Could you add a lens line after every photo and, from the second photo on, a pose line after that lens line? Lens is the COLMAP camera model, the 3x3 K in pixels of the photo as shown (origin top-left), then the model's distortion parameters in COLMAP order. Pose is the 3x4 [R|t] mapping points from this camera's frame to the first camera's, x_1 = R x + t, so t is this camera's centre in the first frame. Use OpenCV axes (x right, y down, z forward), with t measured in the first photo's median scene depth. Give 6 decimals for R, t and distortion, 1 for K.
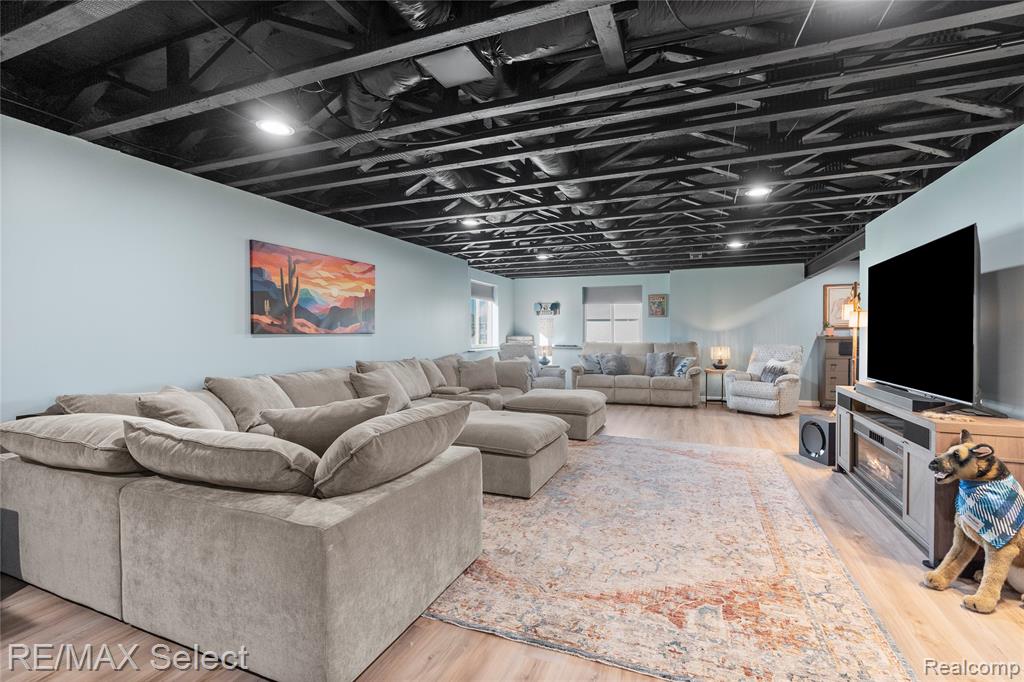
lens RADIAL K [[468.1, 0, 514.7], [0, 468.1, 337.8], [0, 0, 1]] dist [-0.013661, 0.004176]
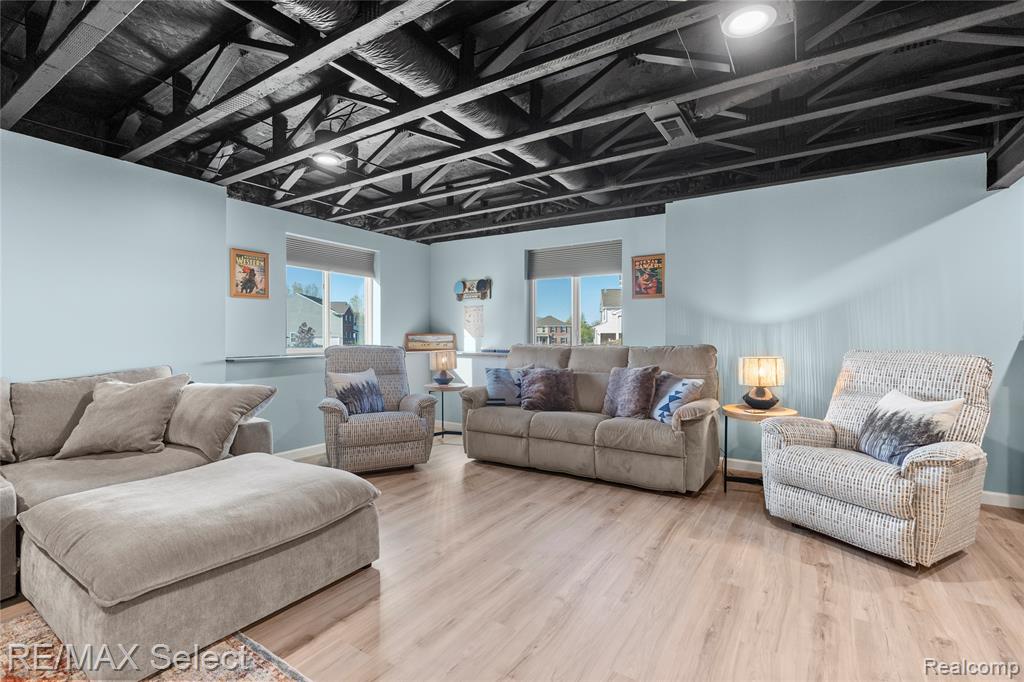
lens RADIAL K [[468.1, 0, 505.8], [0, 468.1, 336.9], [0, 0, 1]] dist [-0.013661, 0.004176]
pose [[0.979230, 0.002480, -0.202740, 0.296696], [-0.004333, 0.999953, -0.008697, 0.005150], [0.202709, 0.009395, 0.979194, 0.525130]]
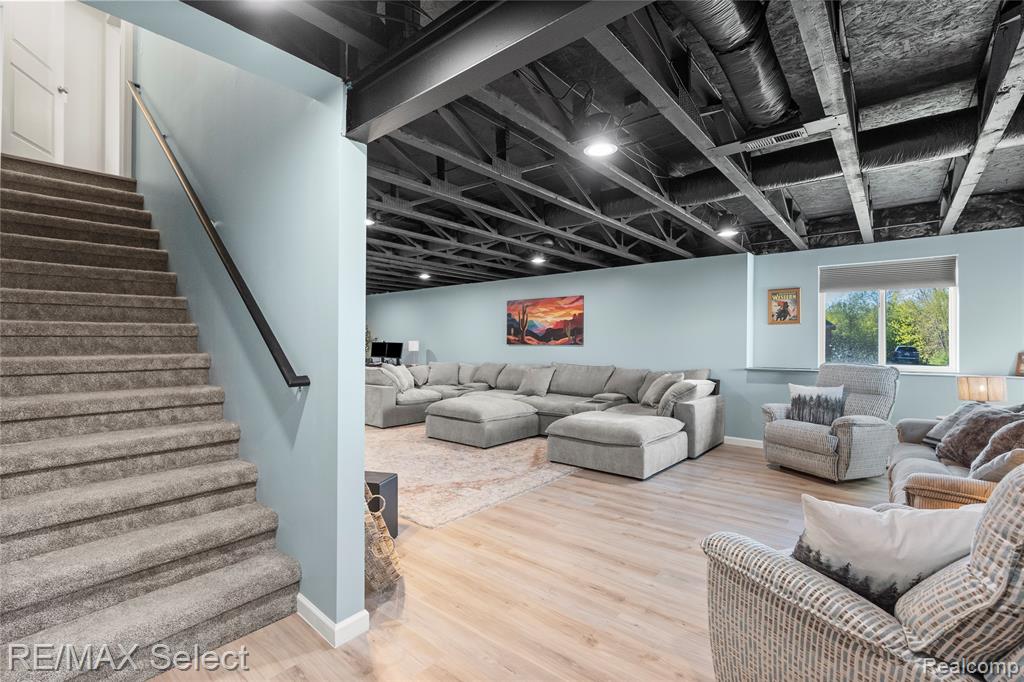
lens RADIAL K [[468.1, 0, 510.4], [0, 468.1, 343.2], [0, 0, 1]] dist [-0.013661, 0.004176]
pose [[-0.322867, 0.002472, -0.946441, 0.724600], [-0.011969, 0.999906, 0.006695, -0.014089], [0.946369, 0.013489, -0.322807, 0.835489]]
